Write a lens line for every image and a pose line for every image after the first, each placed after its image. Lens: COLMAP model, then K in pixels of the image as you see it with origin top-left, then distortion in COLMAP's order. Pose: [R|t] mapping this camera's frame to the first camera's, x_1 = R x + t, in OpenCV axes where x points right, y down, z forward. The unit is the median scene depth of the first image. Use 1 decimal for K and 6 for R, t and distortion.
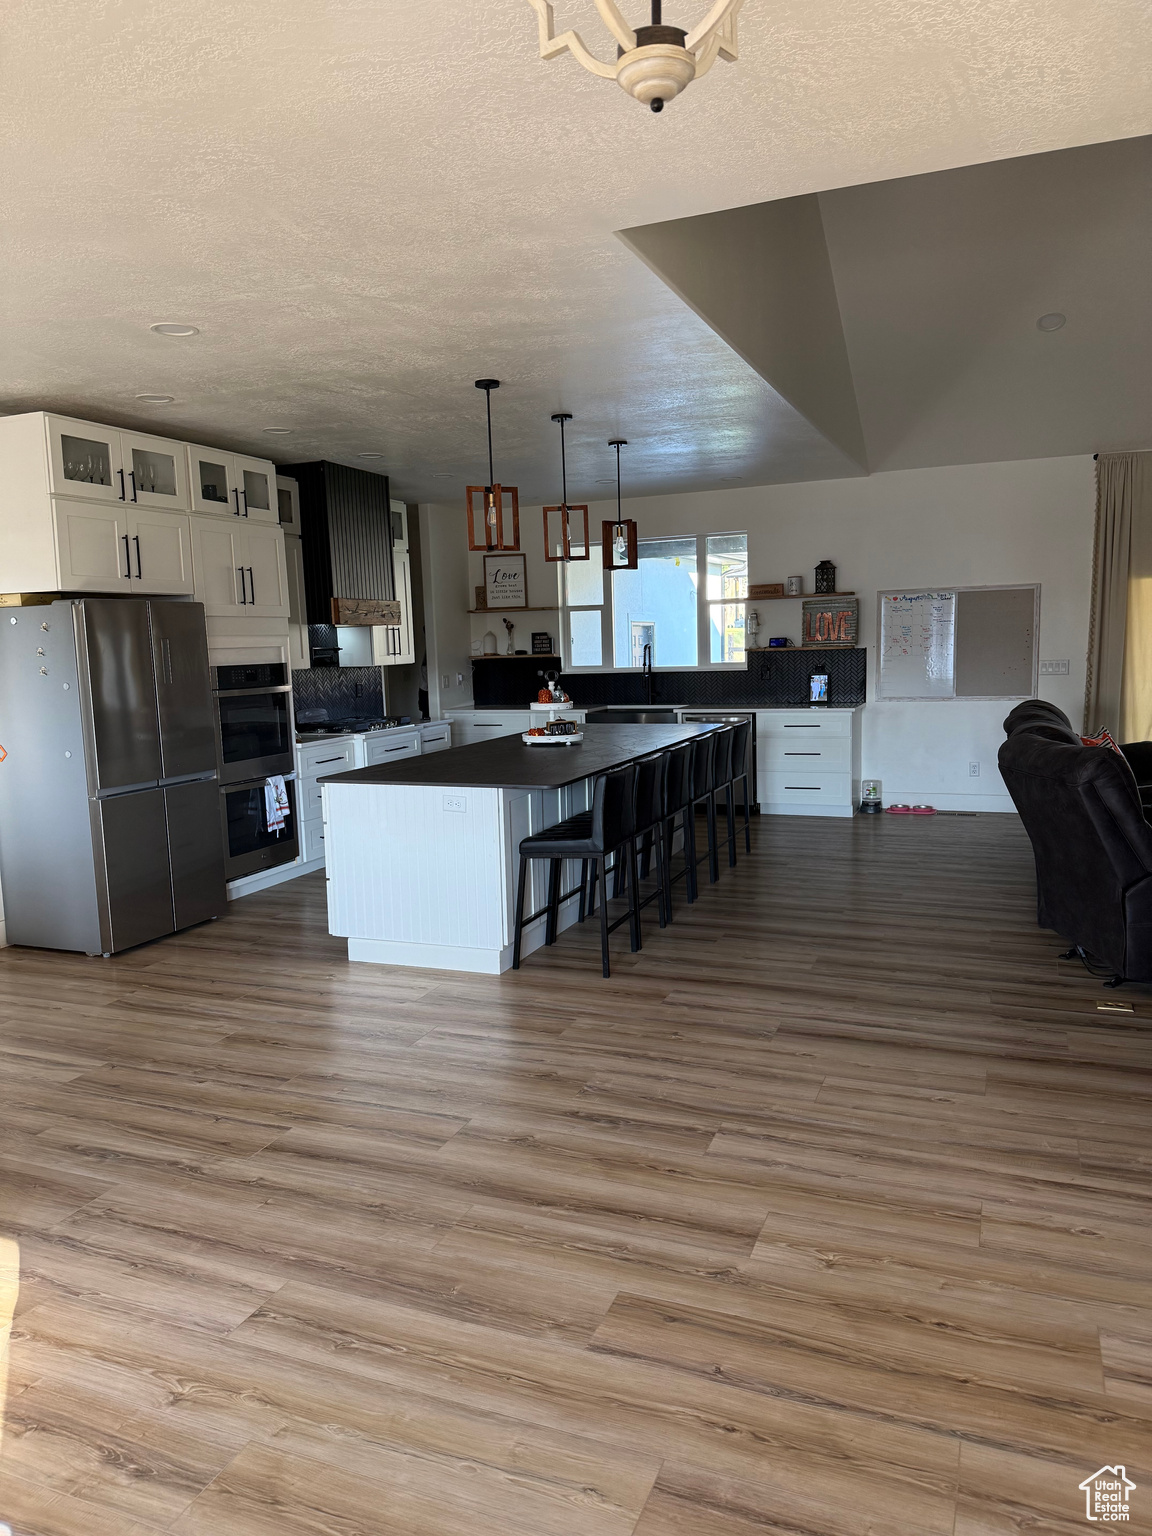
lens RADIAL K [[1078.9, 0, 577.7], [0, 1078.9, 772.9], [0, 0, 1]] dist [0.057036, -0.073170]
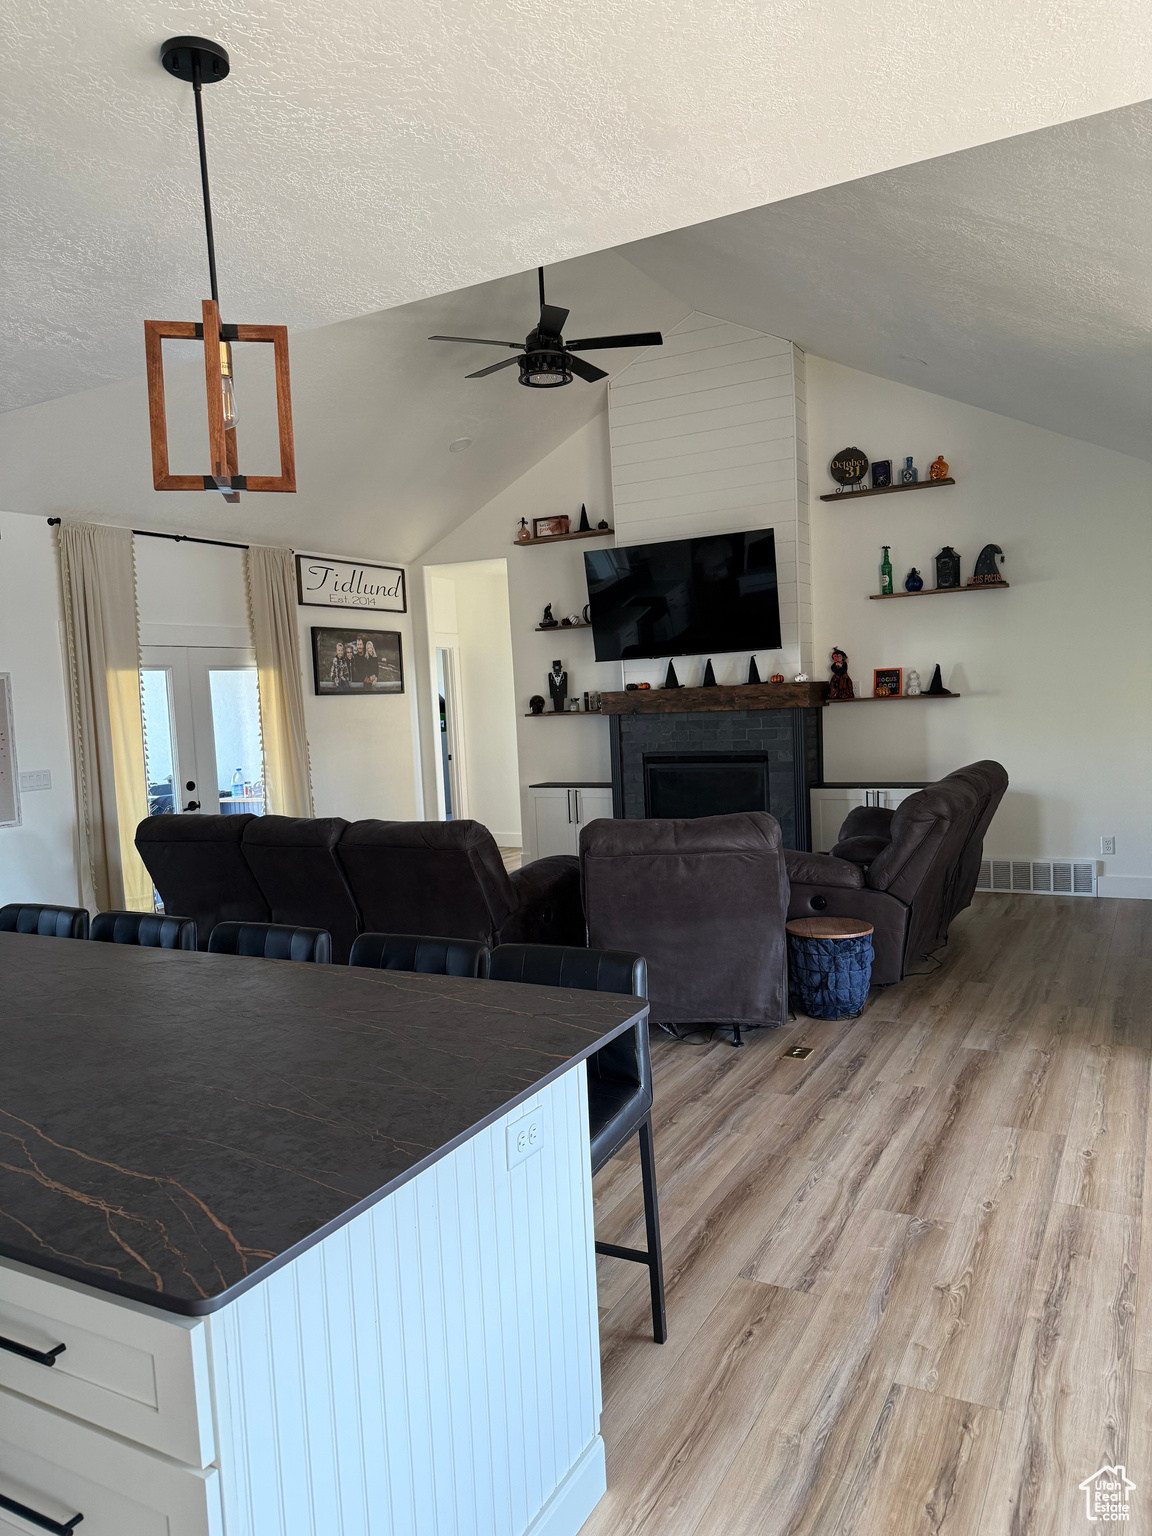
lens RADIAL K [[1078.9, 0, 570.1], [0, 1078.9, 760.4], [0, 0, 1]] dist [0.057036, -0.073170]
pose [[0.121839, -0.044768, 0.991540, -0.576552], [0.173389, 0.984581, 0.023148, -0.129549], [-0.977288, 0.169102, 0.127722, 1.073639]]
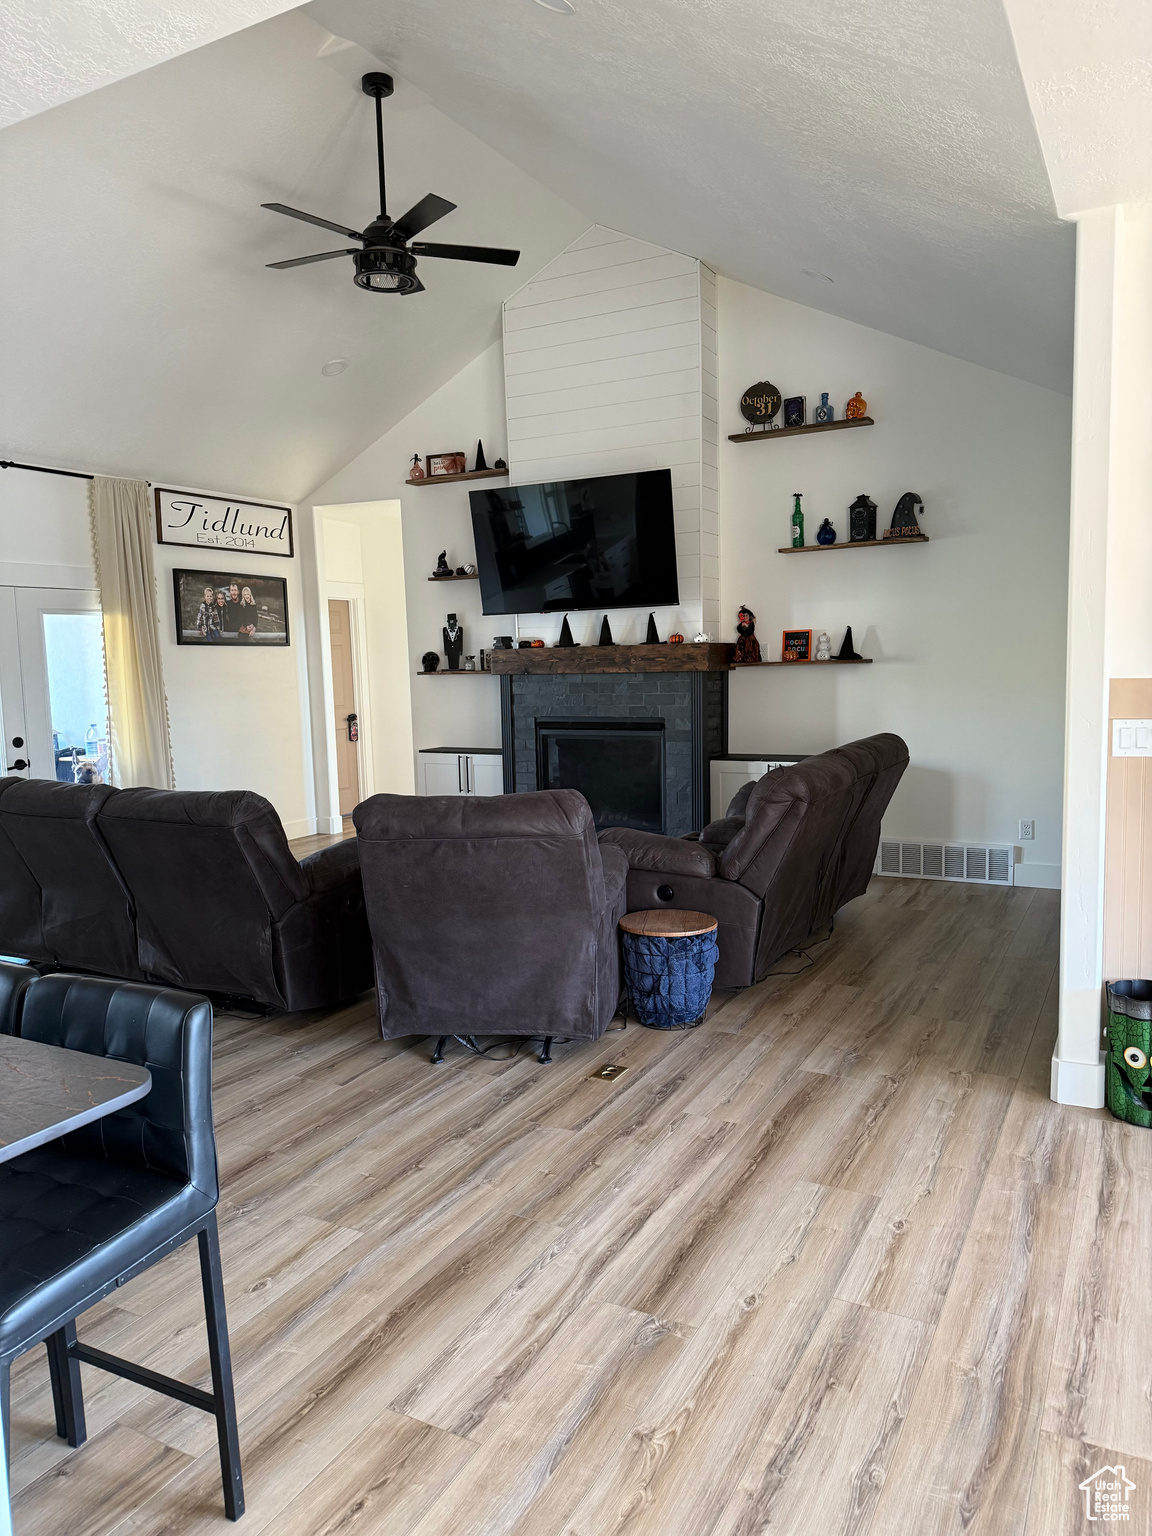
lens RADIAL K [[1078.9, 0, 569.9], [0, 1078.9, 758.7], [0, 0, 1]] dist [0.057036, -0.073170]
pose [[0.113444, -0.074718, 0.990731, -0.382284], [0.151165, 0.986857, 0.057116, -0.098490], [-0.981977, 0.143285, 0.123248, 0.919468]]
